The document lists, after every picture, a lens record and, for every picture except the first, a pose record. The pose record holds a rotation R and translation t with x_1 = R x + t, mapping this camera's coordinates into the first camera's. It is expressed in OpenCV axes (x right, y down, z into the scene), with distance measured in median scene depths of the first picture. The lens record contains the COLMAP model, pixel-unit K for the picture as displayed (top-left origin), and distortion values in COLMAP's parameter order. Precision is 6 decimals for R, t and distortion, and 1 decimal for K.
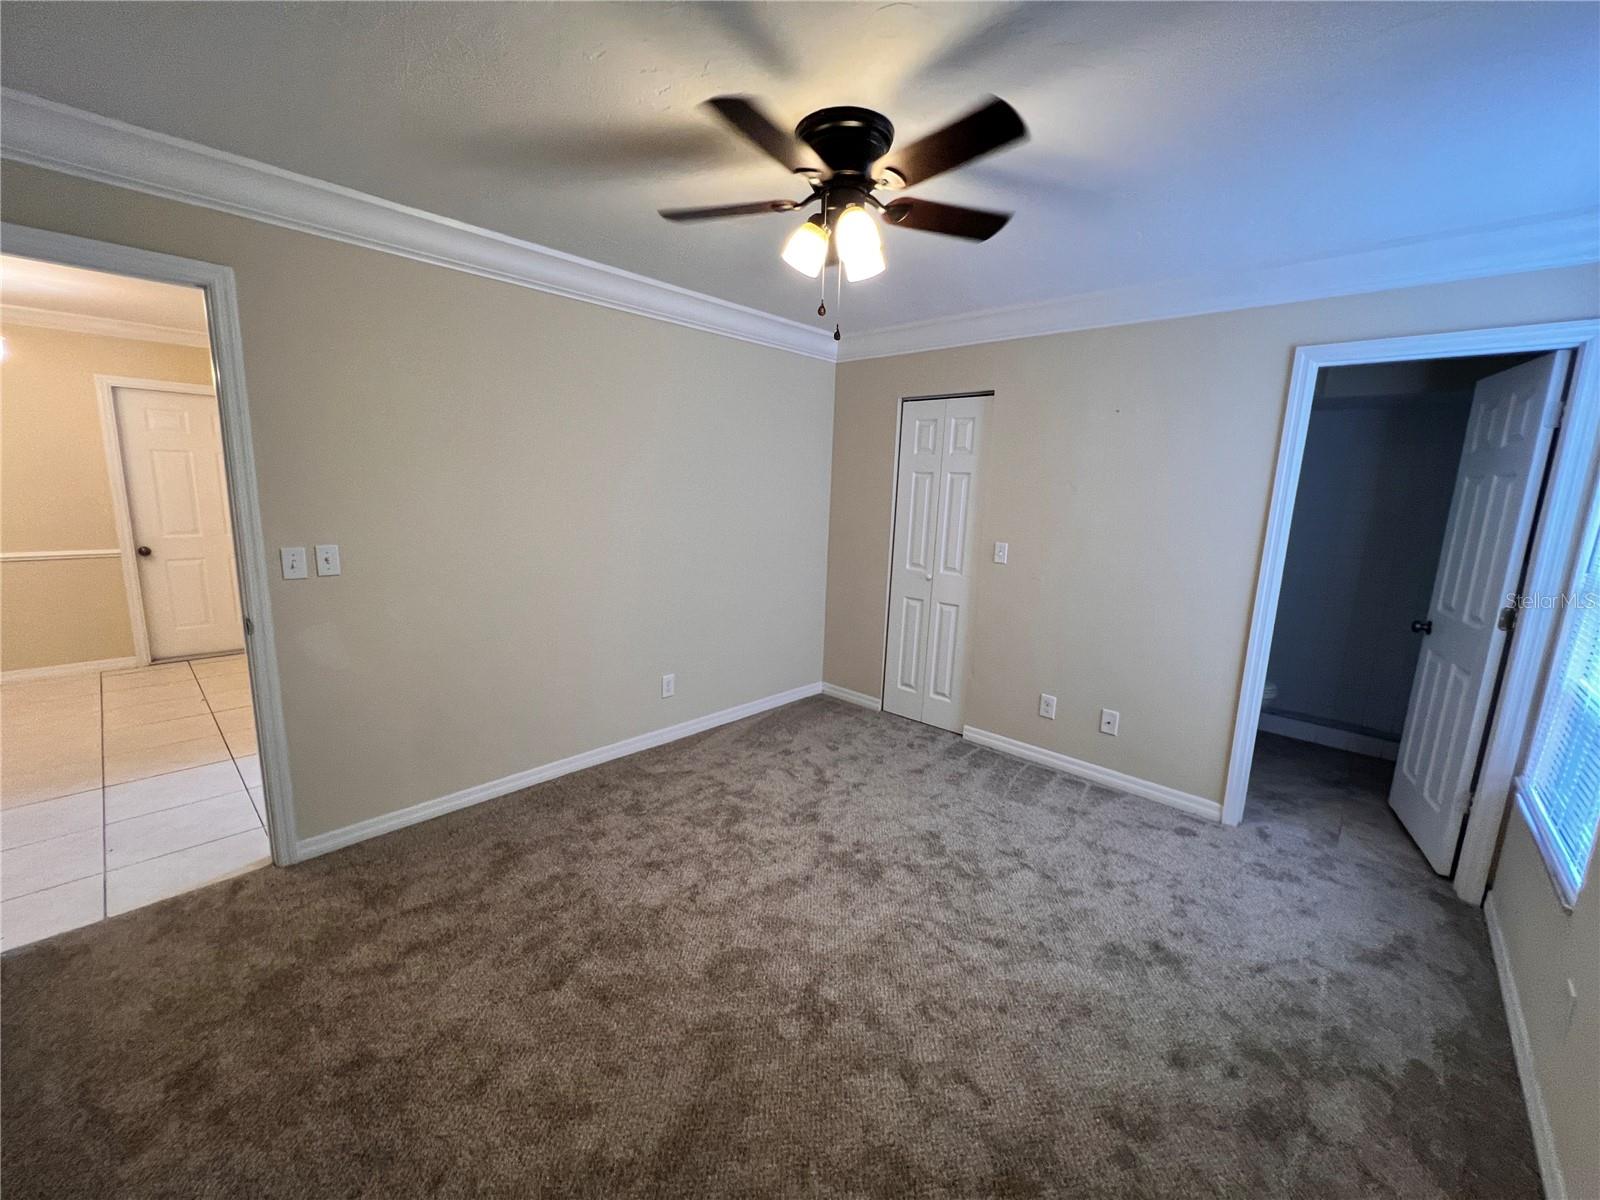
lens RADIAL K [[638.4, 0, 800.6], [0, 638.4, 602.6], [0, 0, 1]] dist [-0.002669, 0.000557]
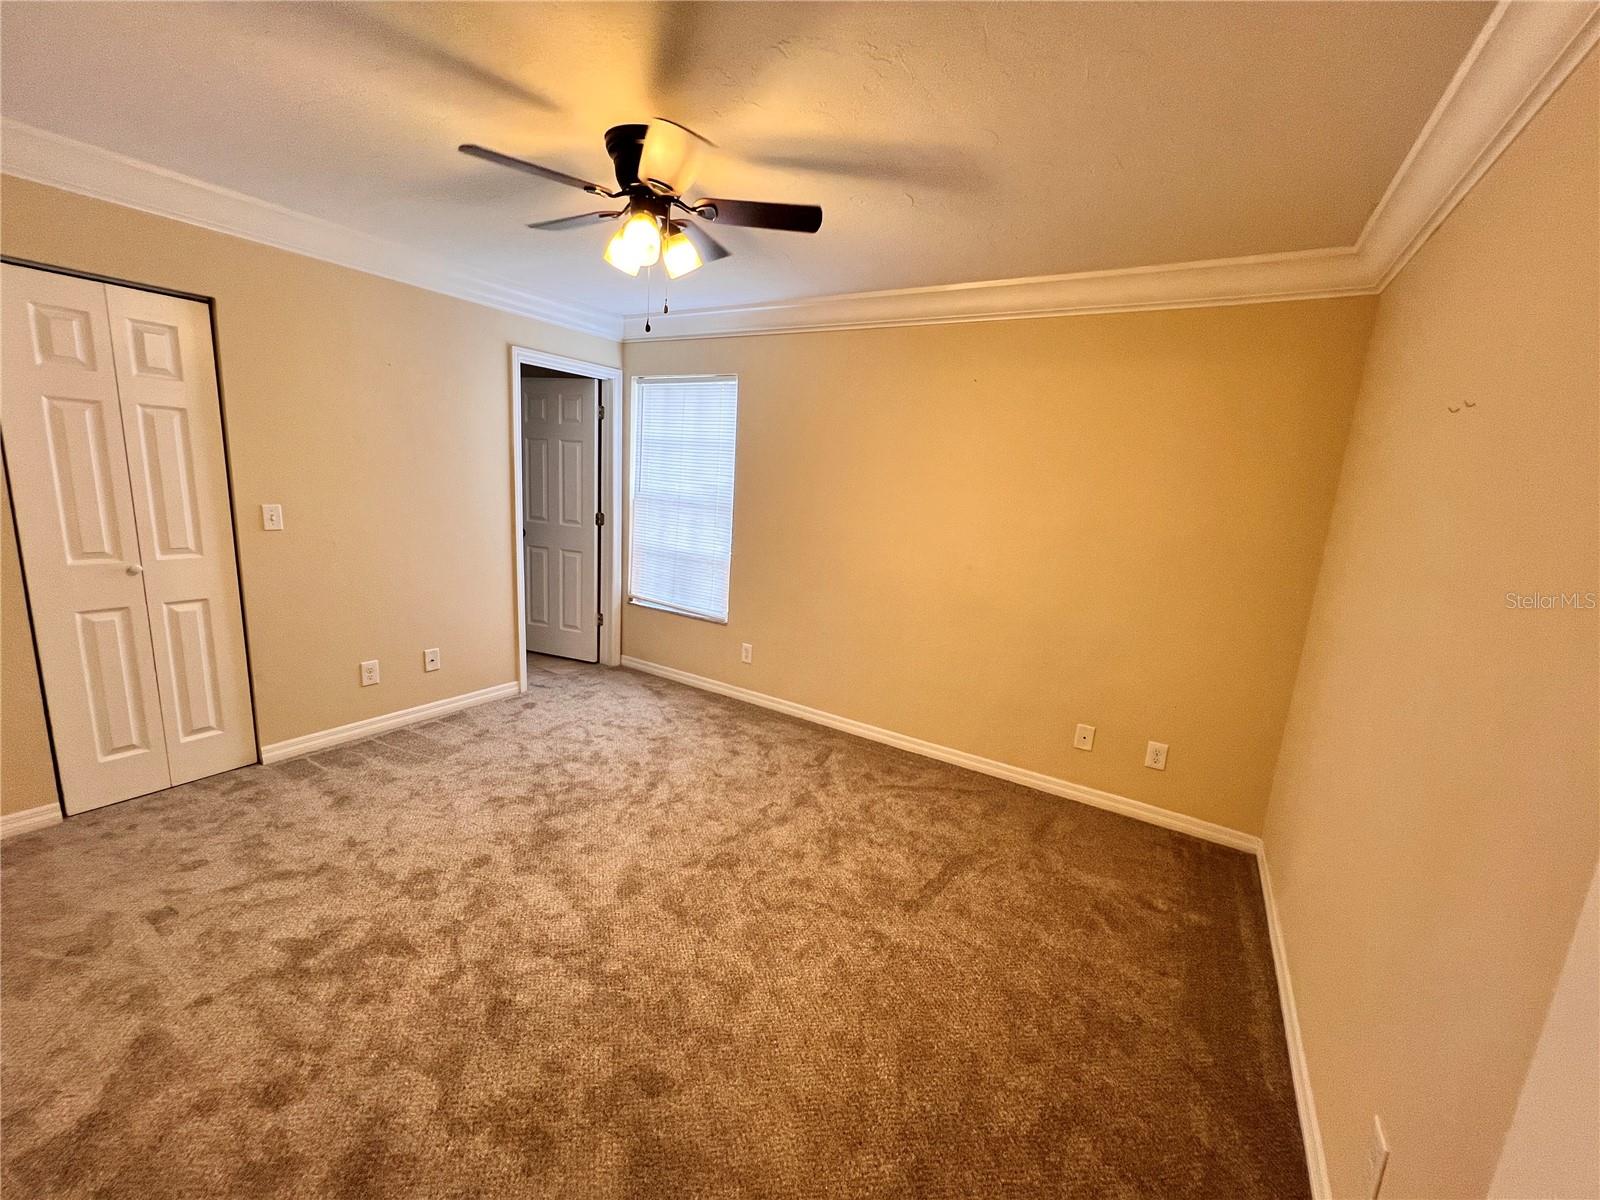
lens RADIAL K [[638.4, 0, 799.6], [0, 638.4, 592.6], [0, 0, 1]] dist [-0.002669, 0.000557]
pose [[-0.188716, -0.223657, 0.956224, -0.721766], [0.111218, 0.962587, 0.247095, -0.135145], [-0.975714, 0.152980, -0.156781, 0.605906]]
